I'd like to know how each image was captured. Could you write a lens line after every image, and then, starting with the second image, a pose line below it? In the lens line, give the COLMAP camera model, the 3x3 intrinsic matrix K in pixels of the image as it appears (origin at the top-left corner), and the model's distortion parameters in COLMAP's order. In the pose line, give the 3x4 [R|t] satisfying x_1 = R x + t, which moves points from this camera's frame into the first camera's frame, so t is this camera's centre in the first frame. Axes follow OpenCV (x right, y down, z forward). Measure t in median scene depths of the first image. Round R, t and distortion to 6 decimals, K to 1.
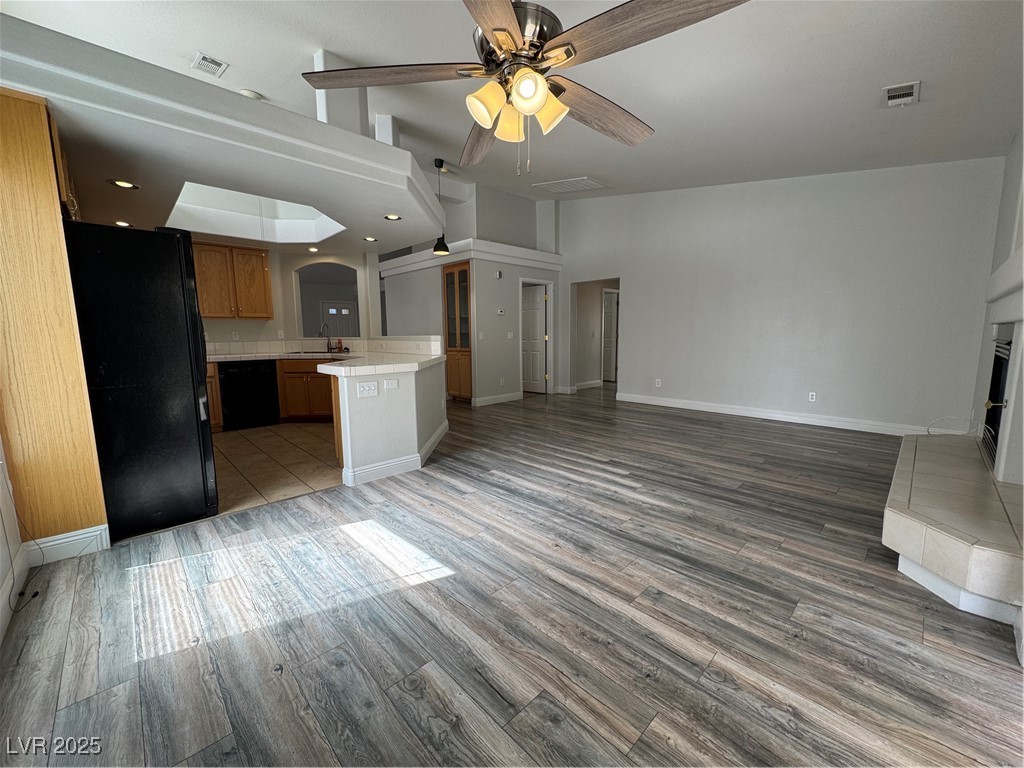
lens RADIAL K [[407.9, 0, 510.3], [0, 407.9, 384.3], [0, 0, 1]] dist [-0.003275, 0.000279]
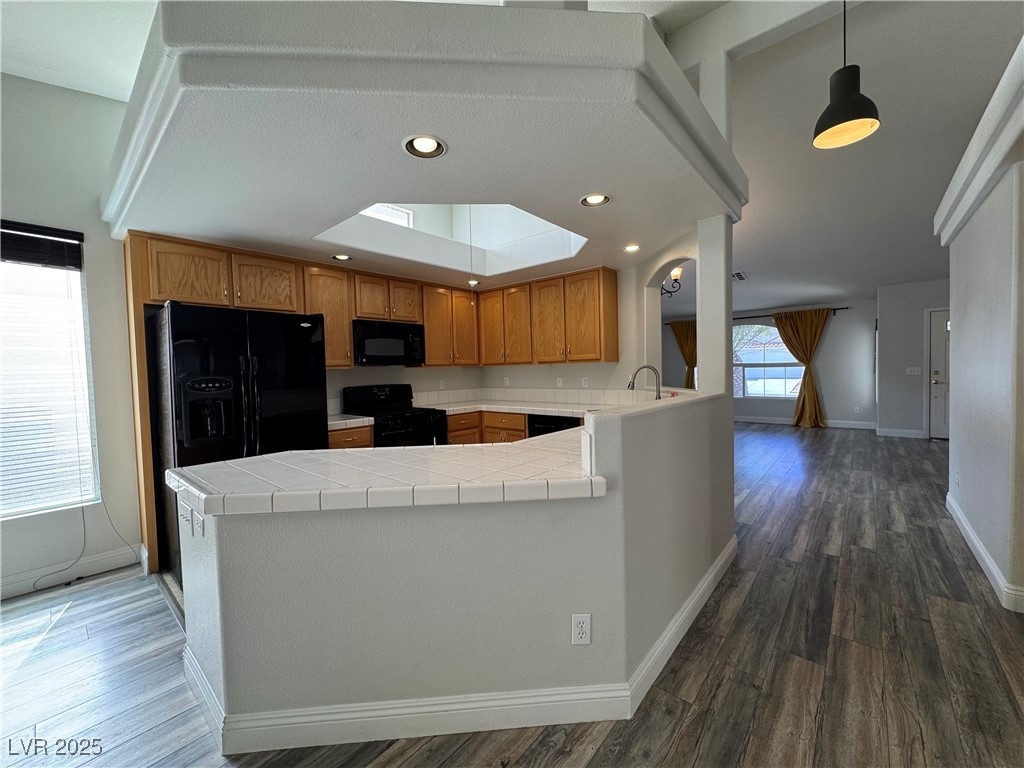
lens RADIAL K [[407.9, 0, 513.6], [0, 407.9, 382.9], [0, 0, 1]] dist [-0.003275, 0.000279]
pose [[0.089585, 0.041420, -0.995118, 0.239531], [-0.098740, 0.994582, 0.032509, -0.252768], [0.991073, 0.095345, 0.093189, 1.521365]]
